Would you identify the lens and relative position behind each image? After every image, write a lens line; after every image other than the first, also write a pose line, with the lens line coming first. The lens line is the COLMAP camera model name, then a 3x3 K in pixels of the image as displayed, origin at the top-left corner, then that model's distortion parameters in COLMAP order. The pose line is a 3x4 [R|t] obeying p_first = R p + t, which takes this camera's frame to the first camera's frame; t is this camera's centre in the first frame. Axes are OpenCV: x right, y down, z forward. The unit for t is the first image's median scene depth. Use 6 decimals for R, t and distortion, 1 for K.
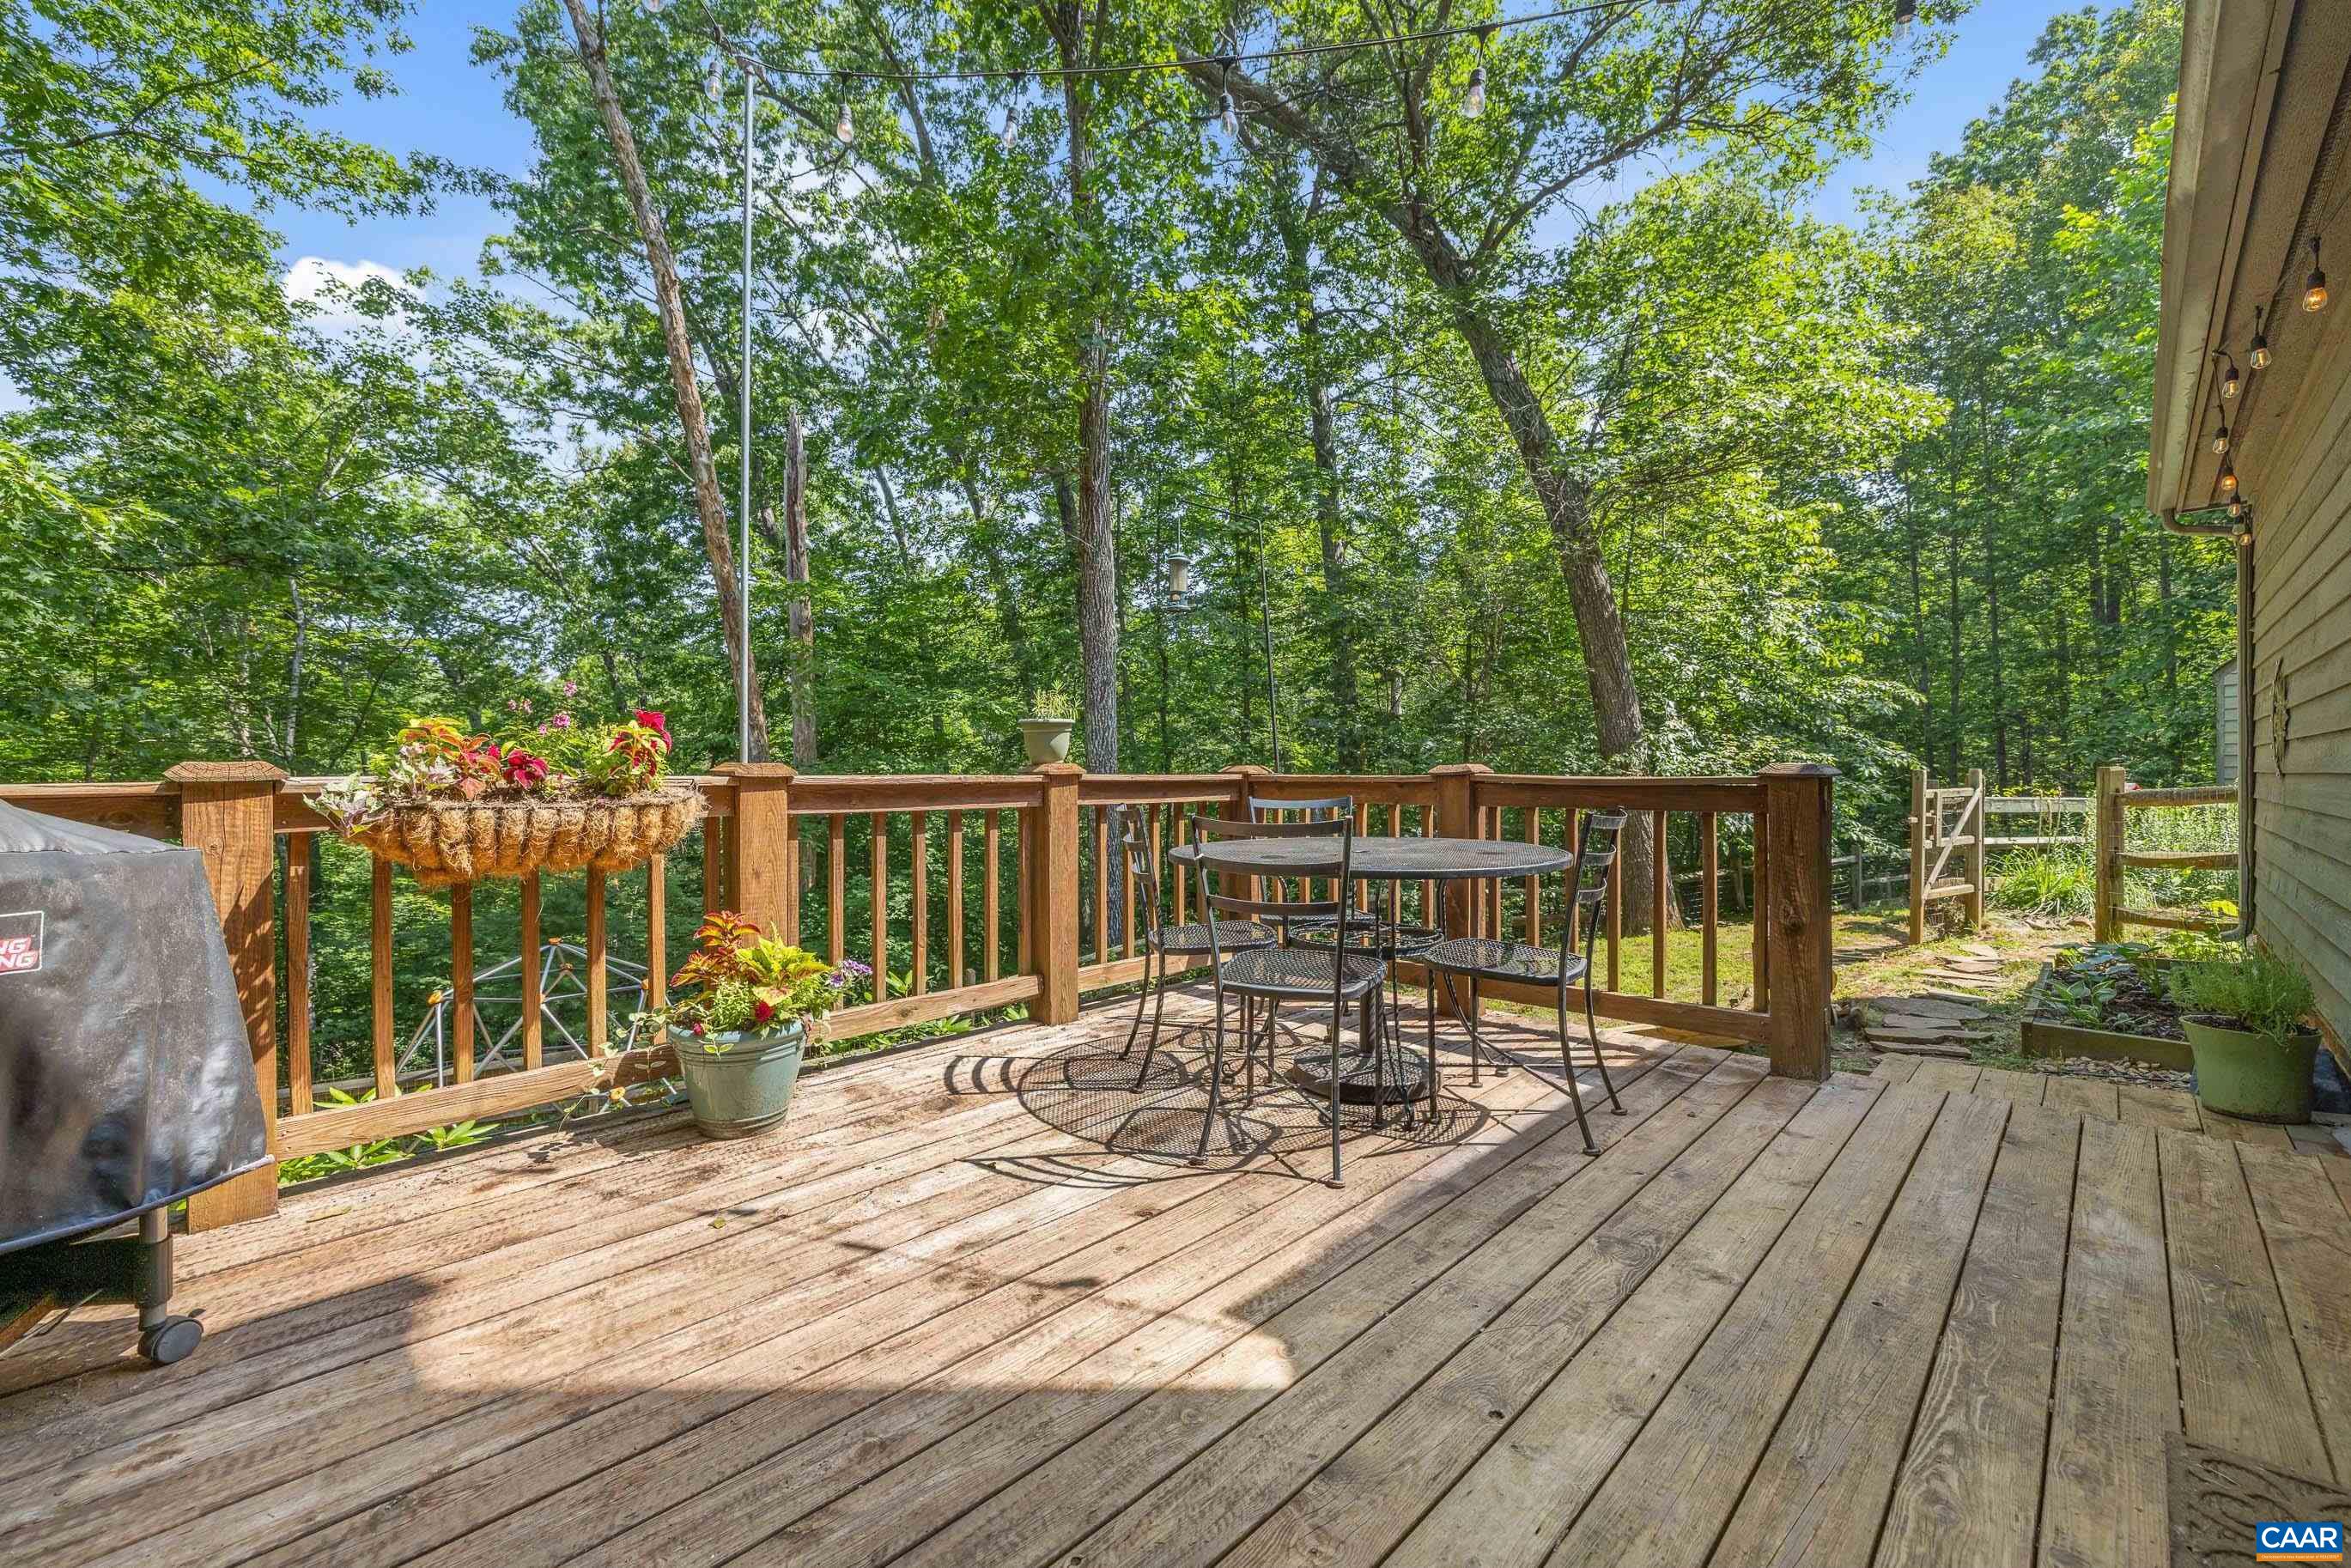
lens RADIAL K [[1028.8, 0, 1172.9], [0, 1028.8, 777.4], [0, 0, 1]] dist [0.001283, 0.000707]
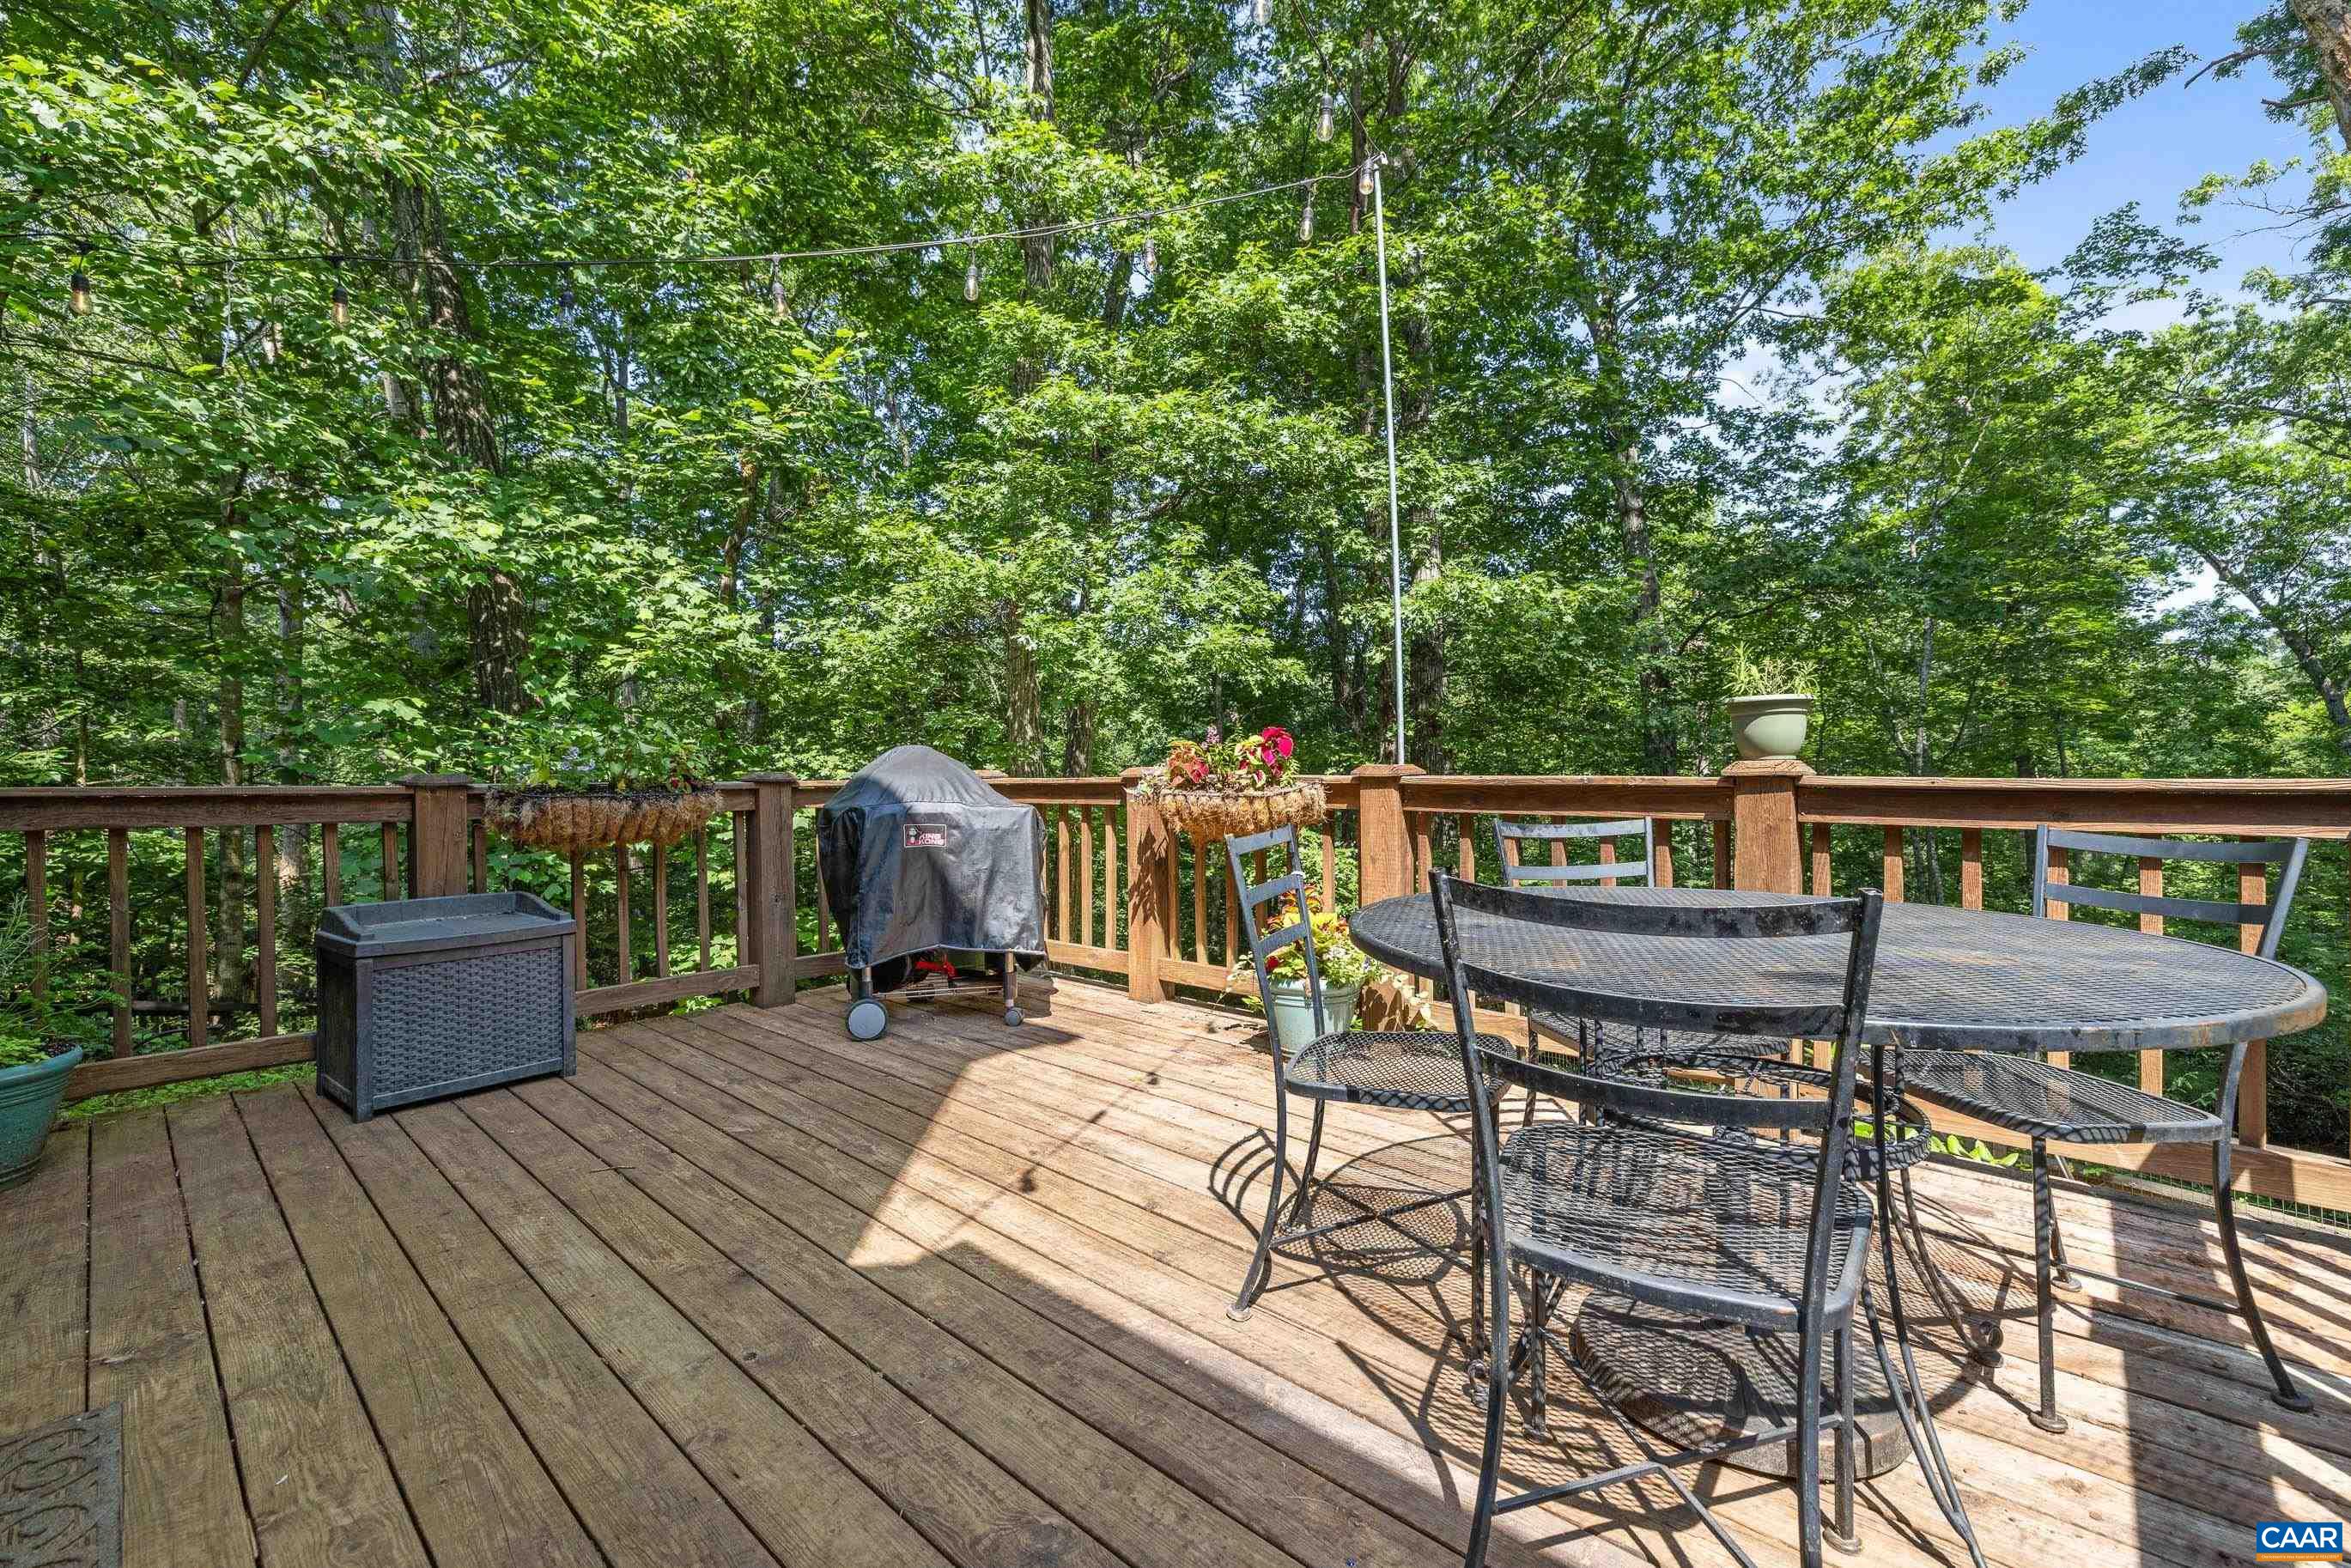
lens RADIAL K [[1028.8, 0, 1175.2], [0, 1028.8, 777.2], [0, 0, 1]] dist [0.001283, 0.000707]
pose [[-0.019454, 0.007821, -0.999780, 0.901265], [-0.001256, 0.999968, 0.007847, -0.010485], [0.999810, 0.001408, -0.019443, 0.943706]]
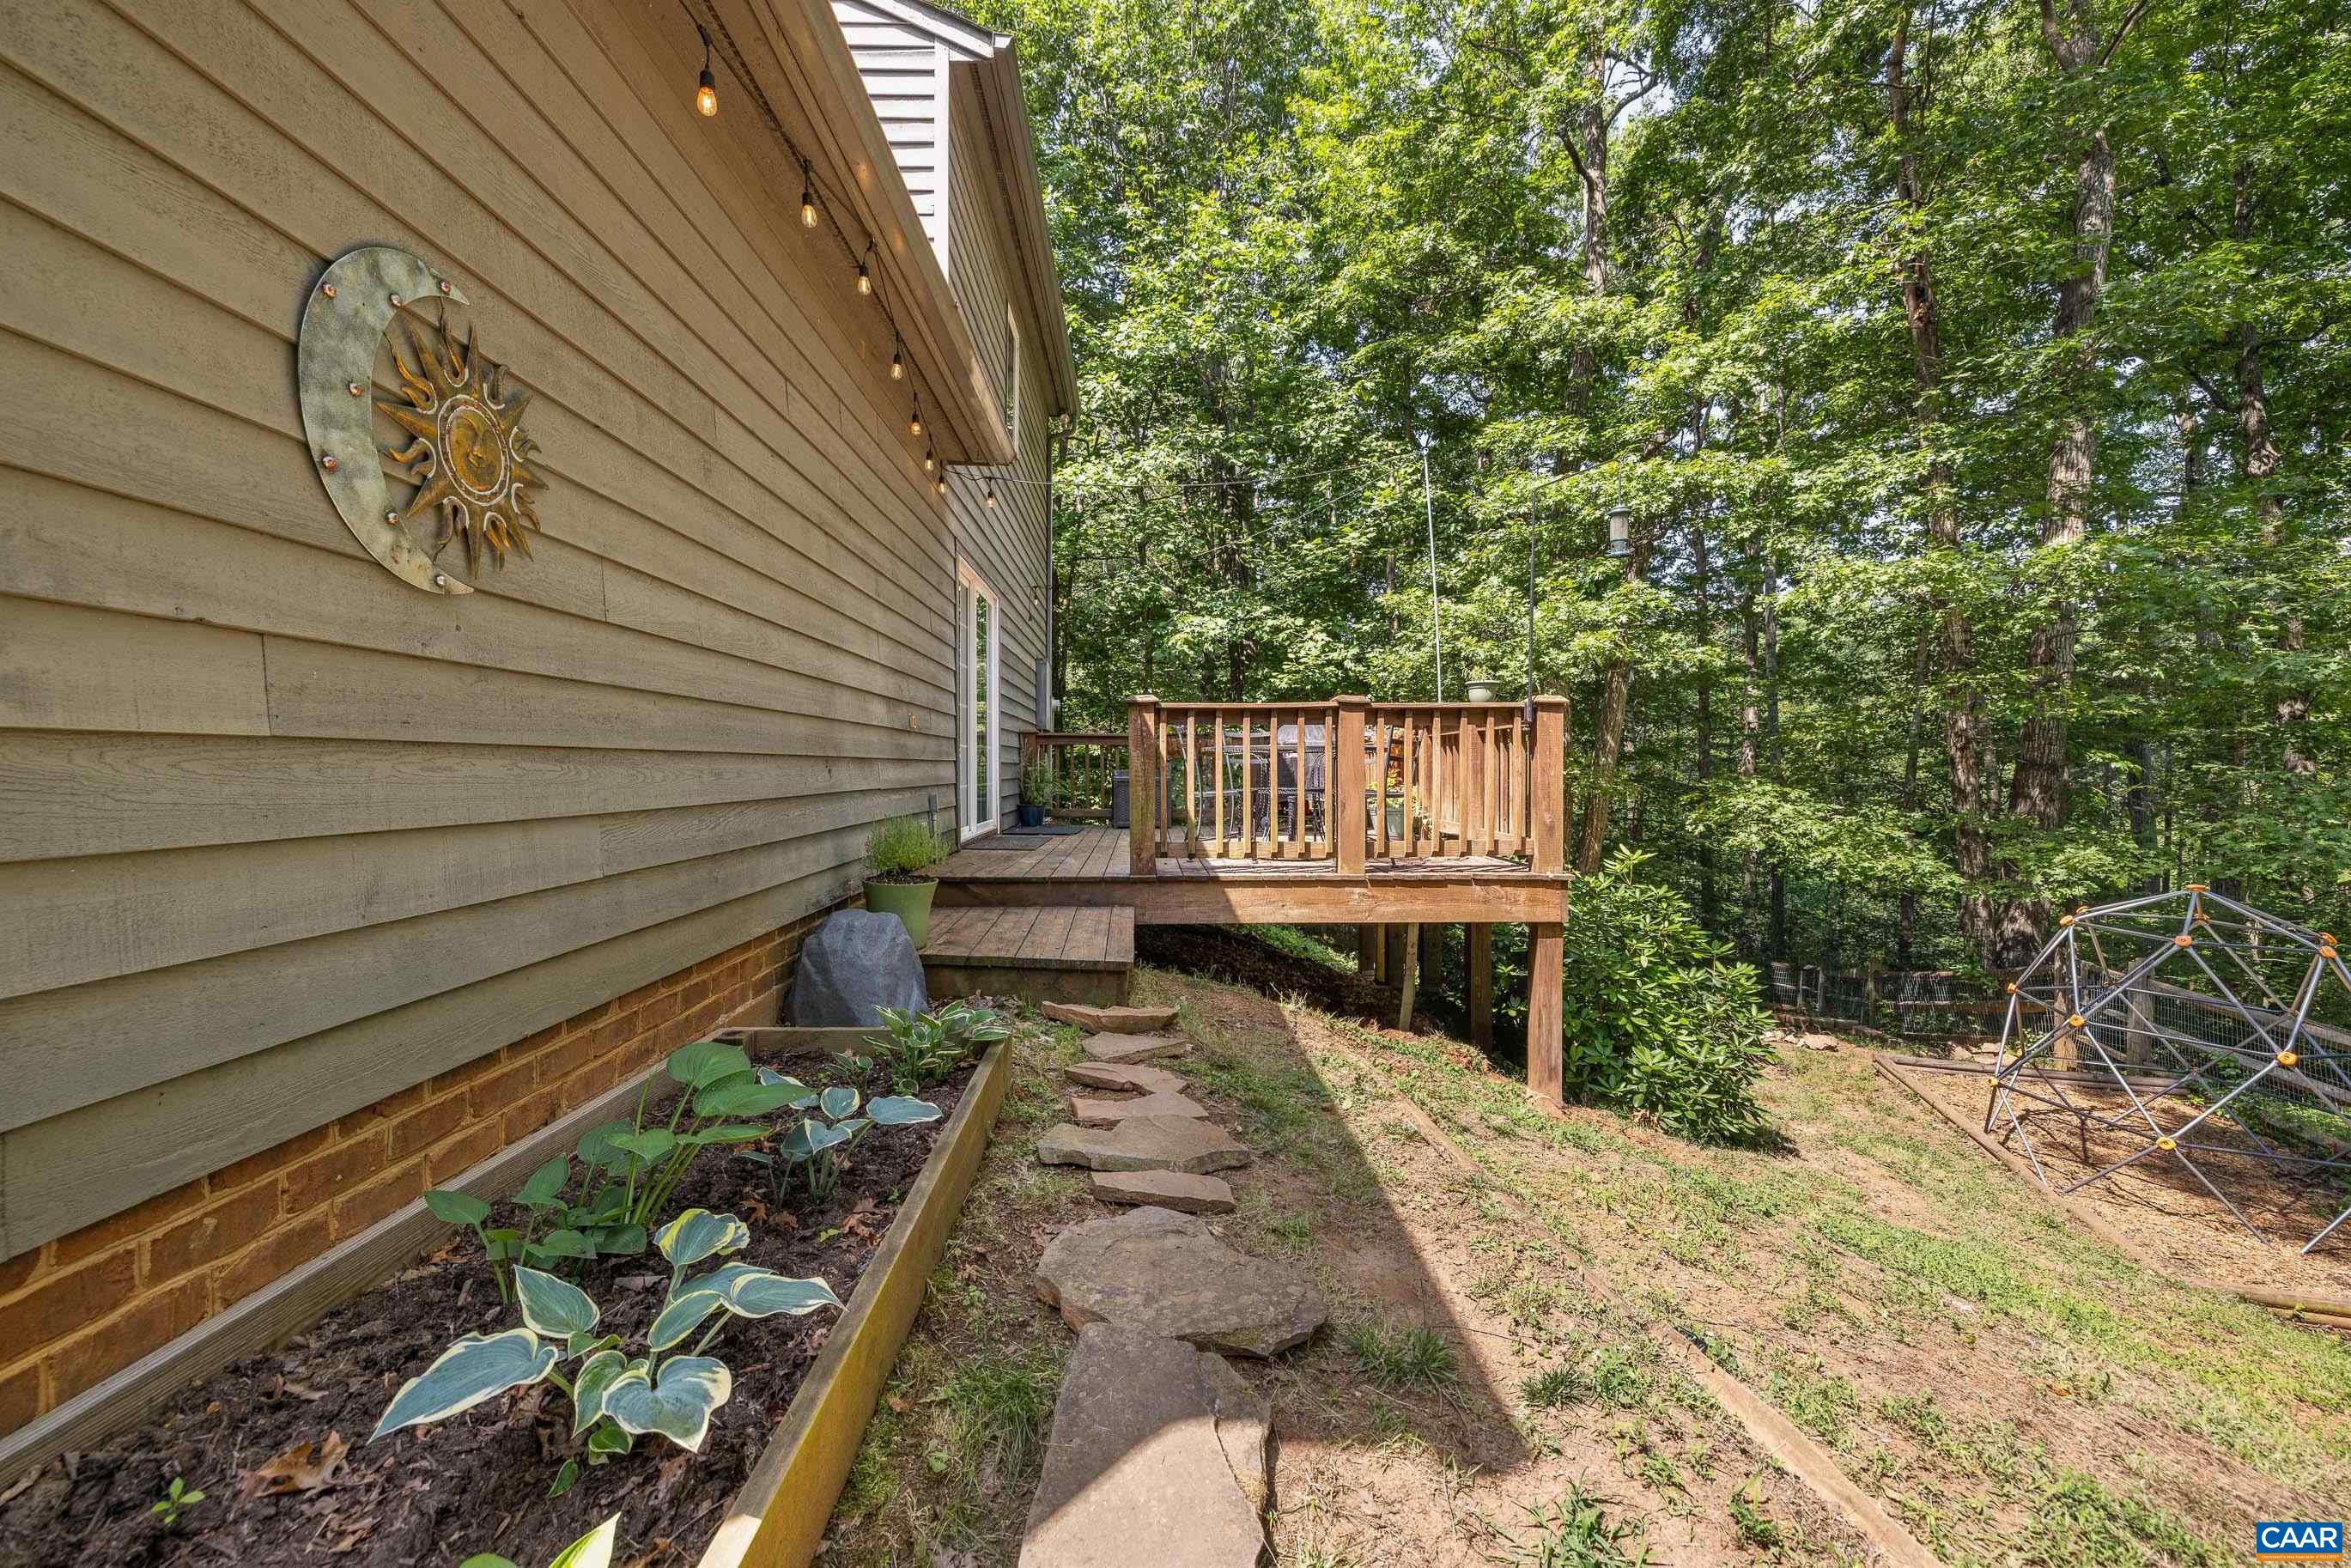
lens RADIAL K [[1028.8, 0, 1172.5], [0, 1028.8, 784.9], [0, 0, 1]] dist [0.001283, 0.000707]
pose [[-0.726772, 0.006817, -0.686845, 2.014536], [0.004626, 0.999977, 0.005030, 0.174944], [0.686863, 0.000478, -0.726787, 2.642853]]
